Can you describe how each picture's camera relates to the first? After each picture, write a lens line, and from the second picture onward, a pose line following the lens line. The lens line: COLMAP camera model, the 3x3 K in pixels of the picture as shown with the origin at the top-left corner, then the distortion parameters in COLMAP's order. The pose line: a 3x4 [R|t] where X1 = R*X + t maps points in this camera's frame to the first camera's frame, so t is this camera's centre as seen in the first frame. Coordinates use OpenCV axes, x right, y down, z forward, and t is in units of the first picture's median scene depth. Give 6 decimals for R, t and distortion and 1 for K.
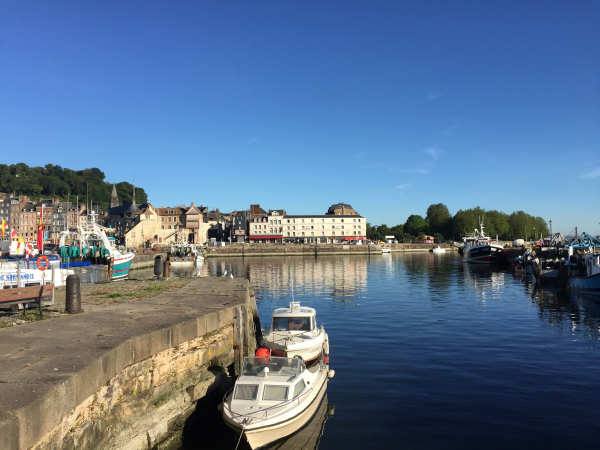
lens RADIAL K [[495.2, 0, 300.0], [0, 495.2, 225.0], [0, 0, 1]] dist [0.005541, 0.002717]
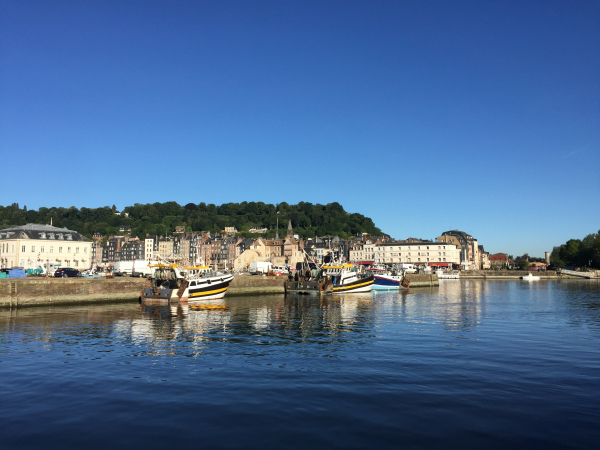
lens RADIAL K [[495.2, 0, 300.0], [0, 495.2, 225.0], [0, 0, 1]] dist [0.005541, 0.002717]
pose [[0.836041, -0.036730, -0.547436, 0.446481], [0.009538, 0.998579, -0.052433, -0.004583], [0.548584, 0.038614, 0.835203, -0.049367]]
